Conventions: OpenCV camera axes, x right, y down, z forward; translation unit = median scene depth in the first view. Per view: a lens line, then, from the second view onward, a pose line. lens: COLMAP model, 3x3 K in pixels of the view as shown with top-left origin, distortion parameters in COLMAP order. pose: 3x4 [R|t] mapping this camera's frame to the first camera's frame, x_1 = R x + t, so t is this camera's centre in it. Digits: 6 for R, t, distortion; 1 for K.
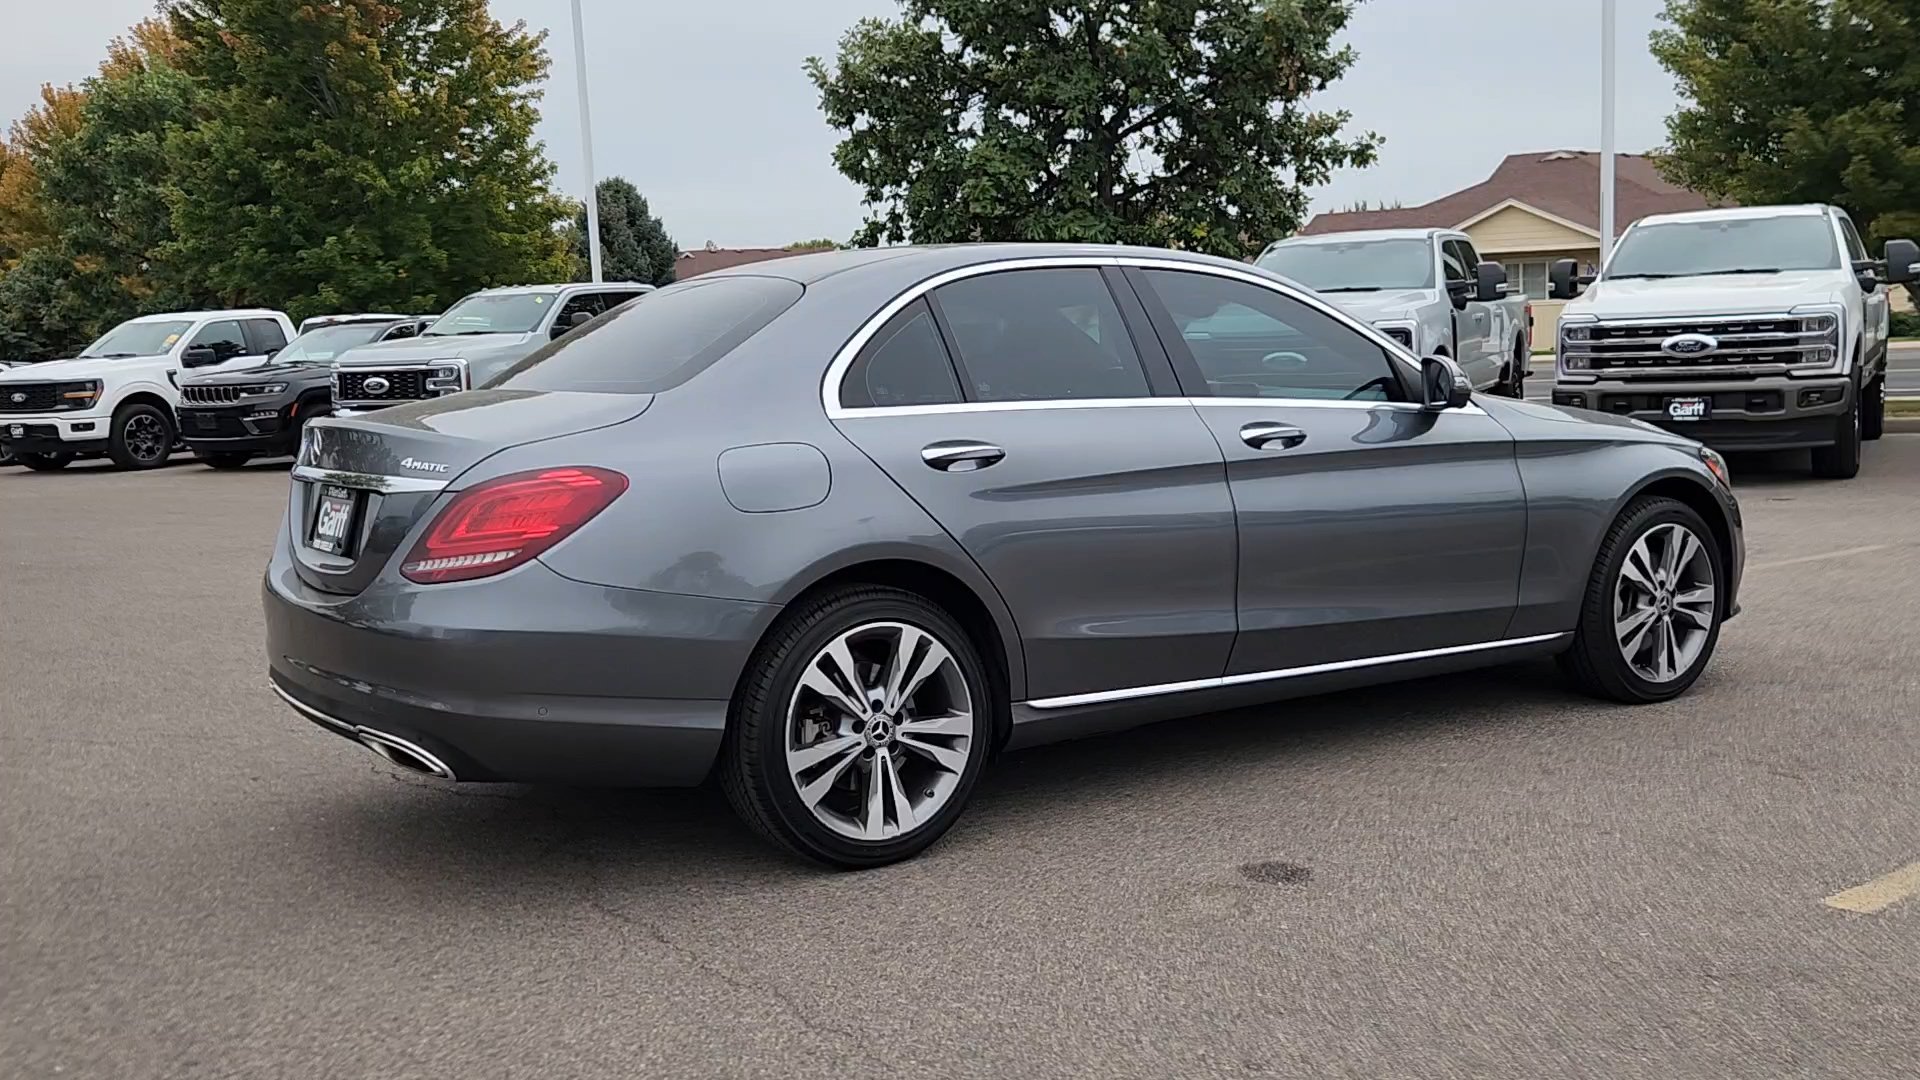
lens RADIAL K [[1826.8, 0, 943.3], [0, 1826.8, 545.3], [0, 0, 1]] dist [0.027906, 0.000000]
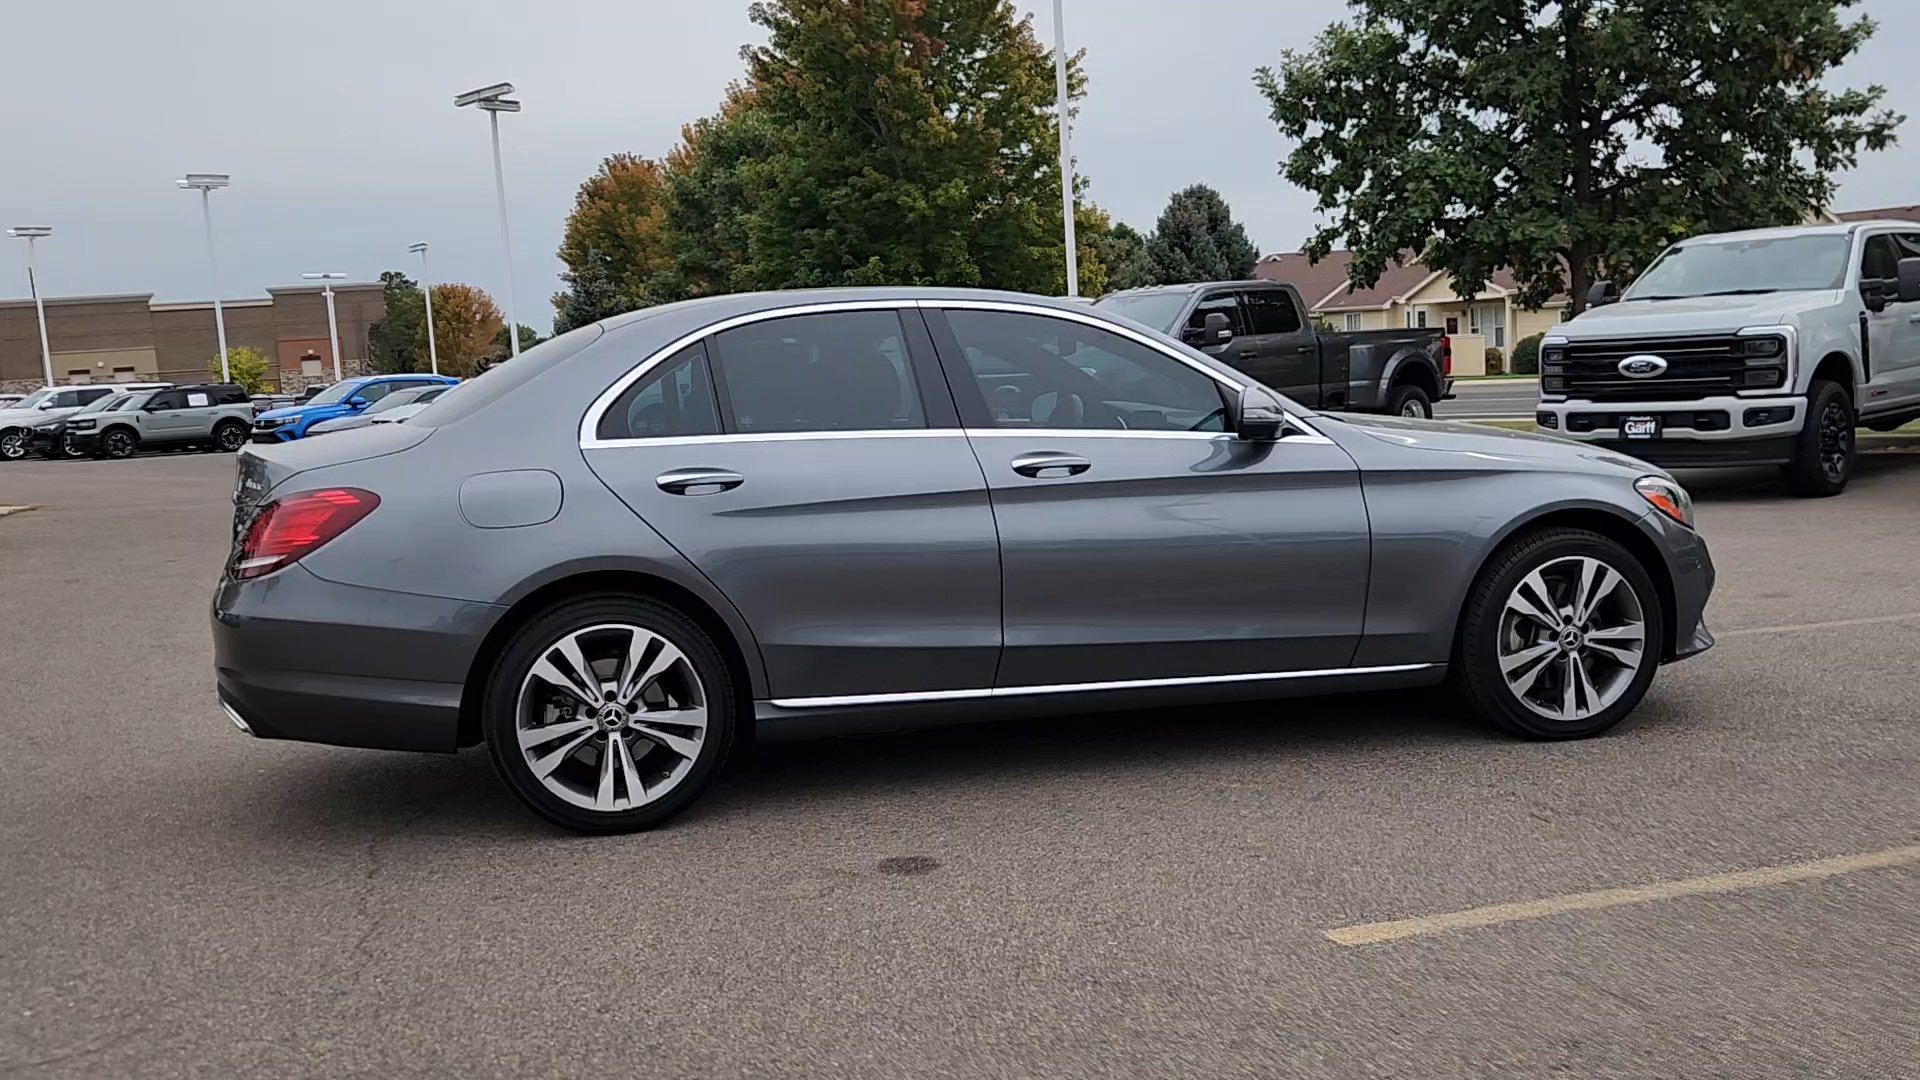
lens RADIAL K [[1826.8, 0, 945.1], [0, 1826.8, 548.1], [0, 0, 1]] dist [0.027906, 0.000000]
pose [[0.944094, 0.025038, -0.328725, 0.177587], [-0.024954, 0.999679, 0.004476, -0.005416], [0.328732, 0.003977, 0.944415, -0.009287]]
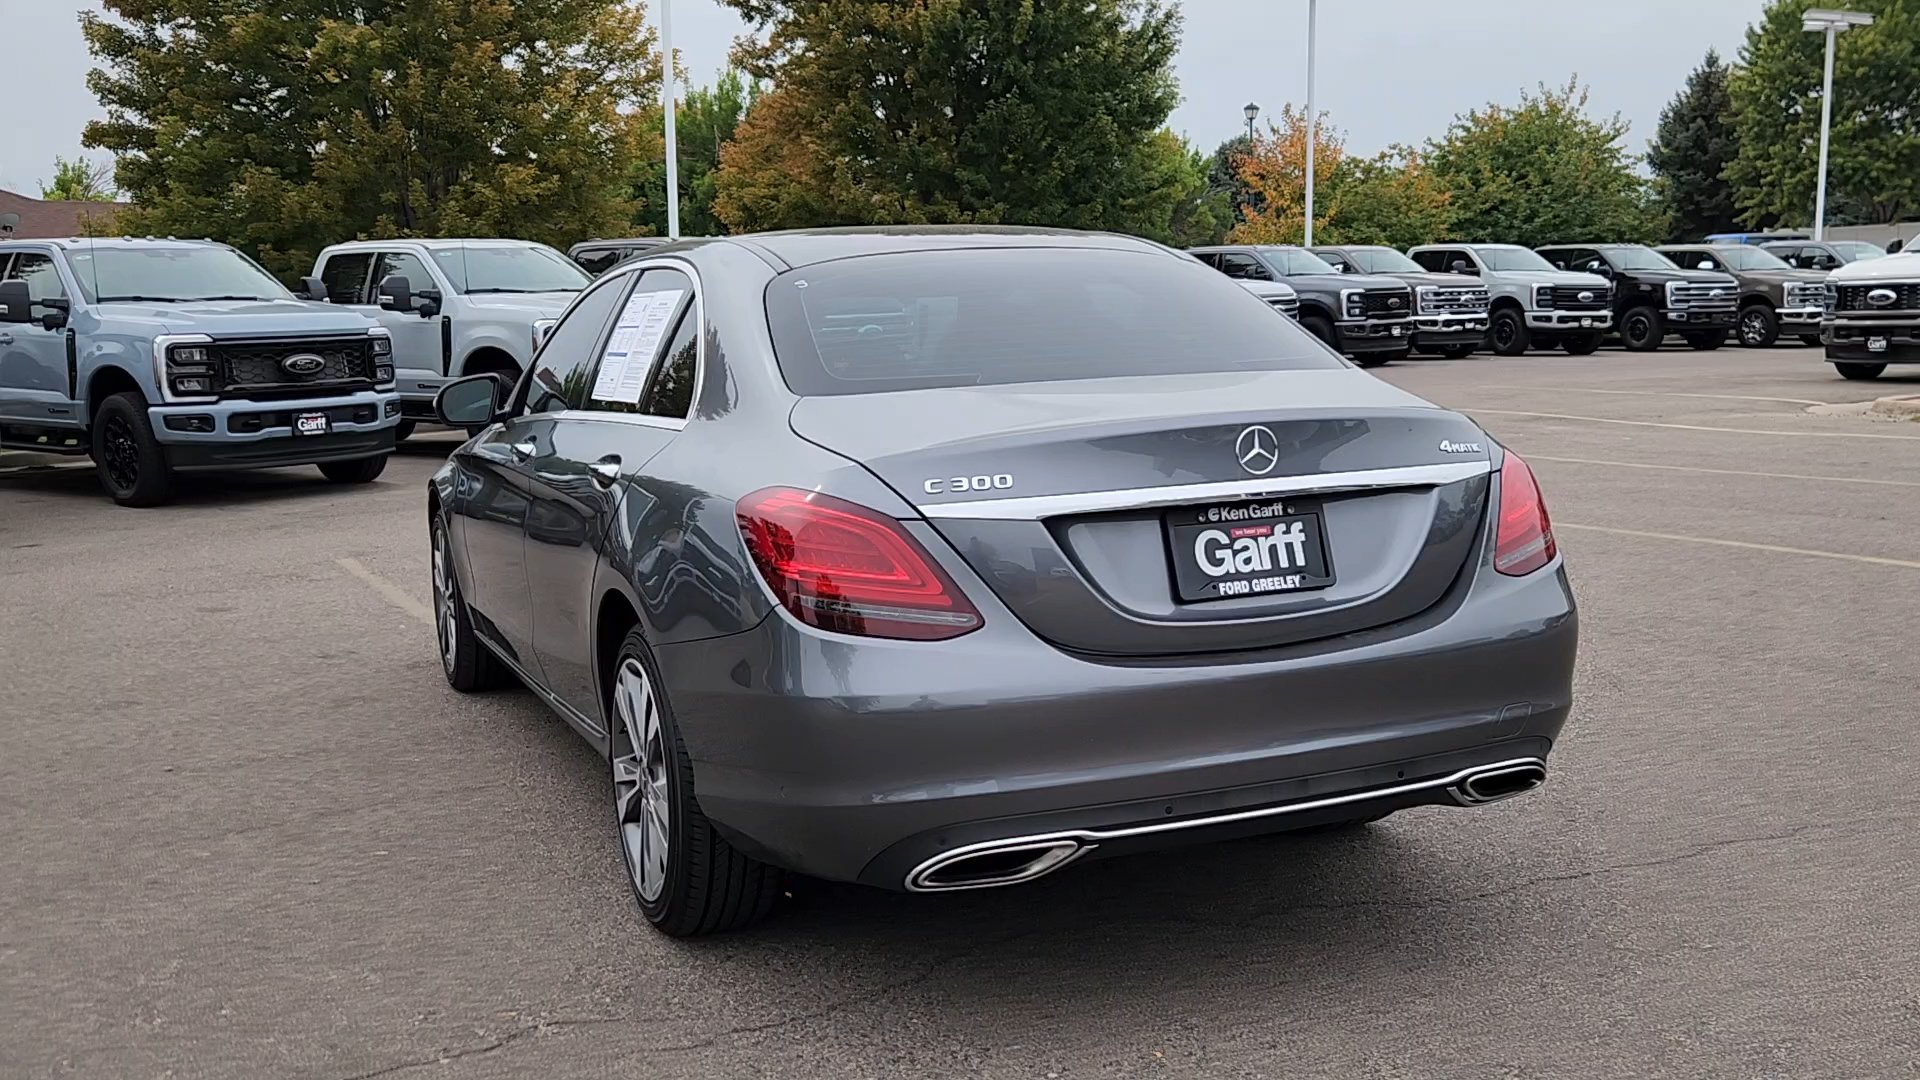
lens RADIAL K [[1826.8, 0, 946.8], [0, 1826.8, 546.4], [0, 0, 1]] dist [0.027906, 0.000000]
pose [[0.184703, -0.099292, 0.977766, -0.360719], [0.136333, 0.987853, 0.074563, -0.029079], [-0.973292, 0.119529, 0.195996, 0.329267]]
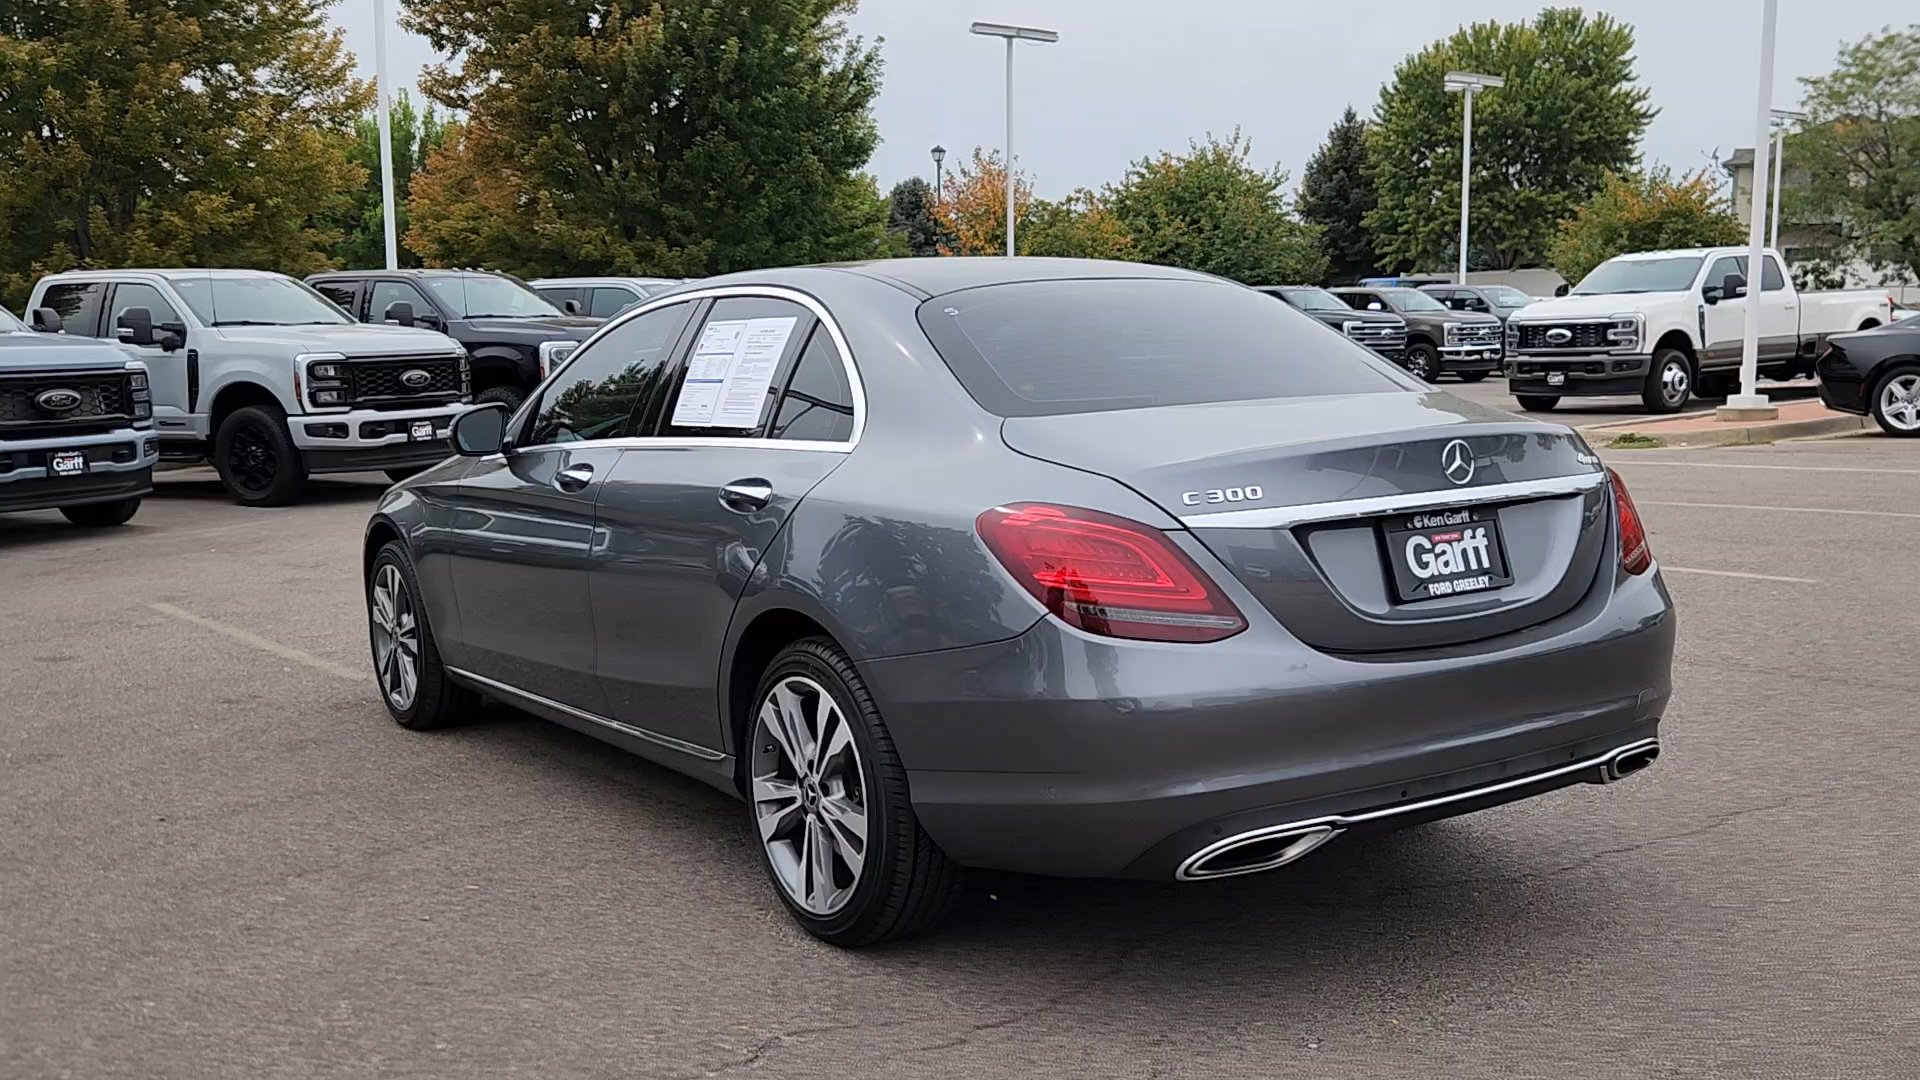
lens RADIAL K [[1826.8, 0, 945.2], [0, 1826.8, 546.0], [0, 0, 1]] dist [0.027906, 0.000000]
pose [[0.002770, -0.080939, 0.996715, -0.381142], [0.142302, 0.986608, 0.079723, -0.037789], [-0.989819, 0.141613, 0.014250, 0.406933]]
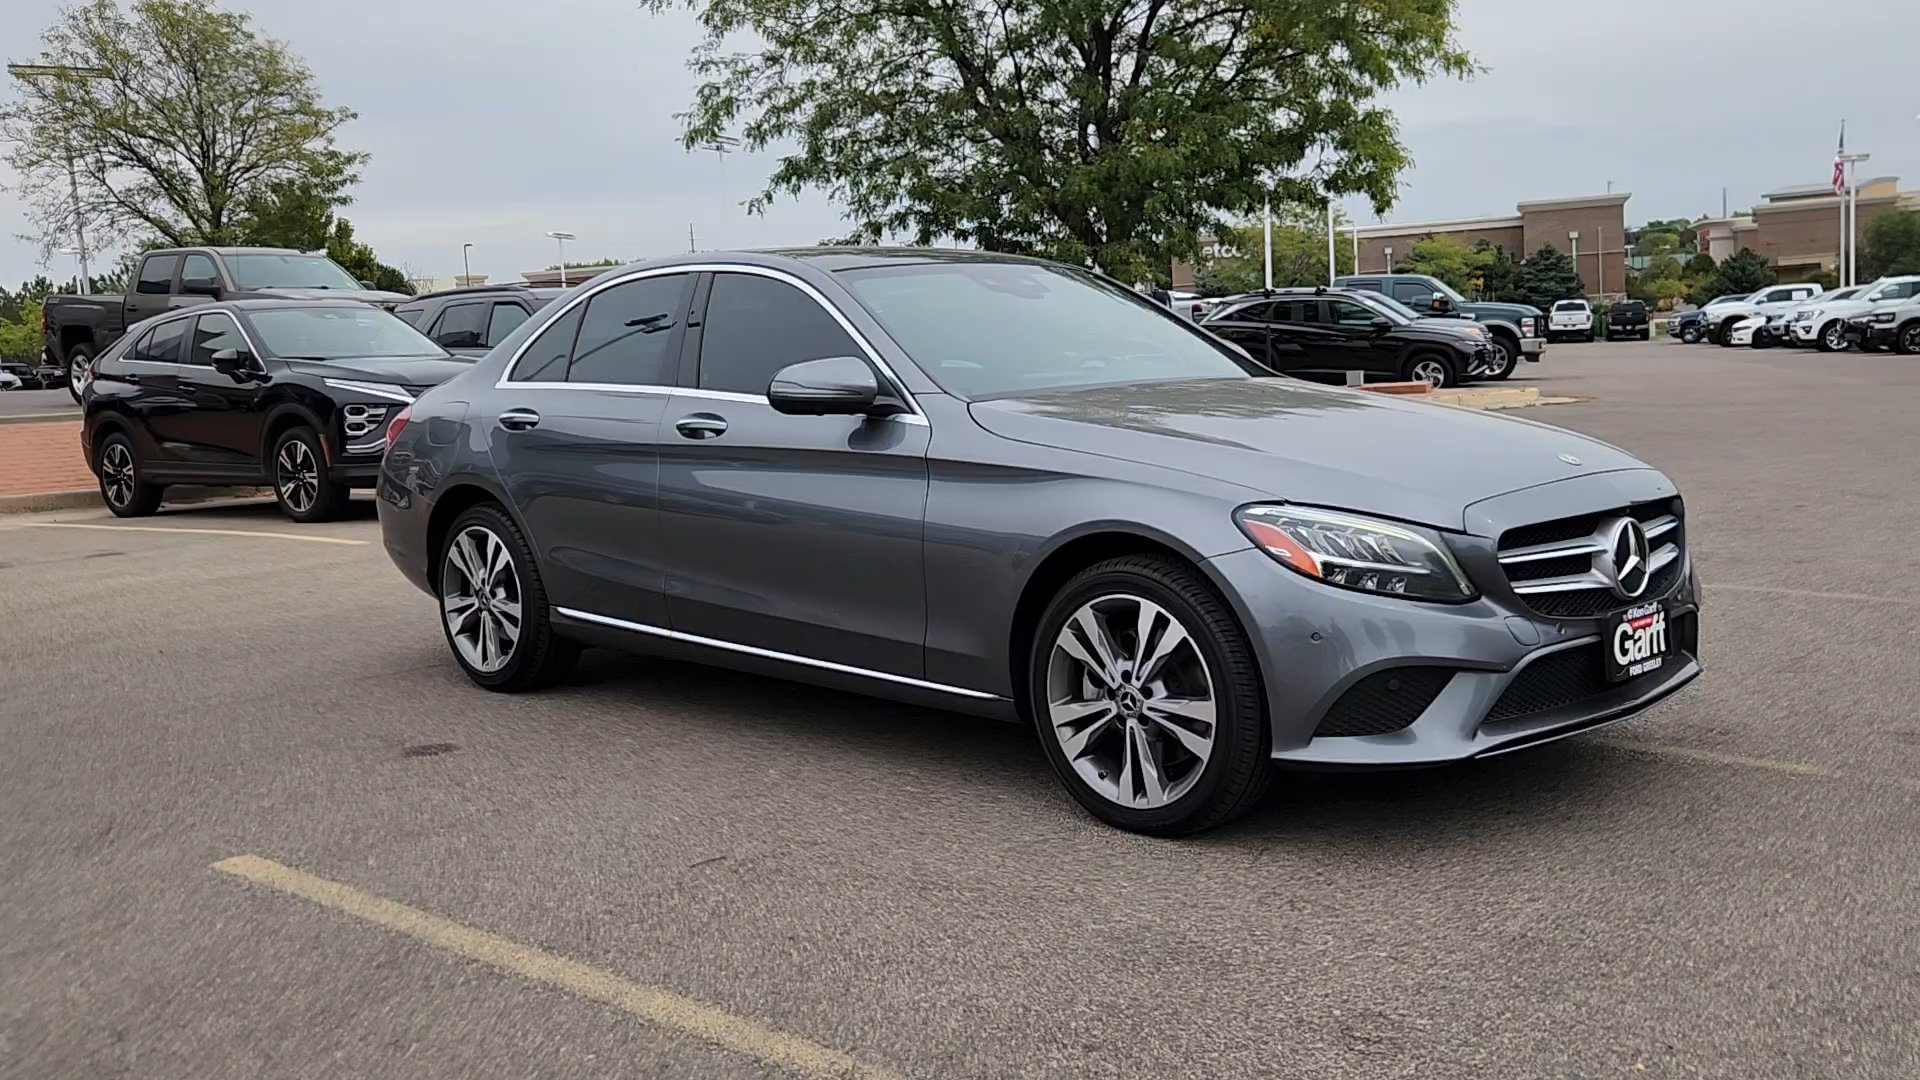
lens RADIAL K [[1826.8, 0, 942.8], [0, 1826.8, 545.4], [0, 0, 1]] dist [0.027906, 0.000000]
pose [[0.198610, 0.139989, -0.970029, 0.483379], [-0.081463, 0.988680, 0.126001, -0.052334], [0.976687, 0.053997, 0.207766, 0.343790]]
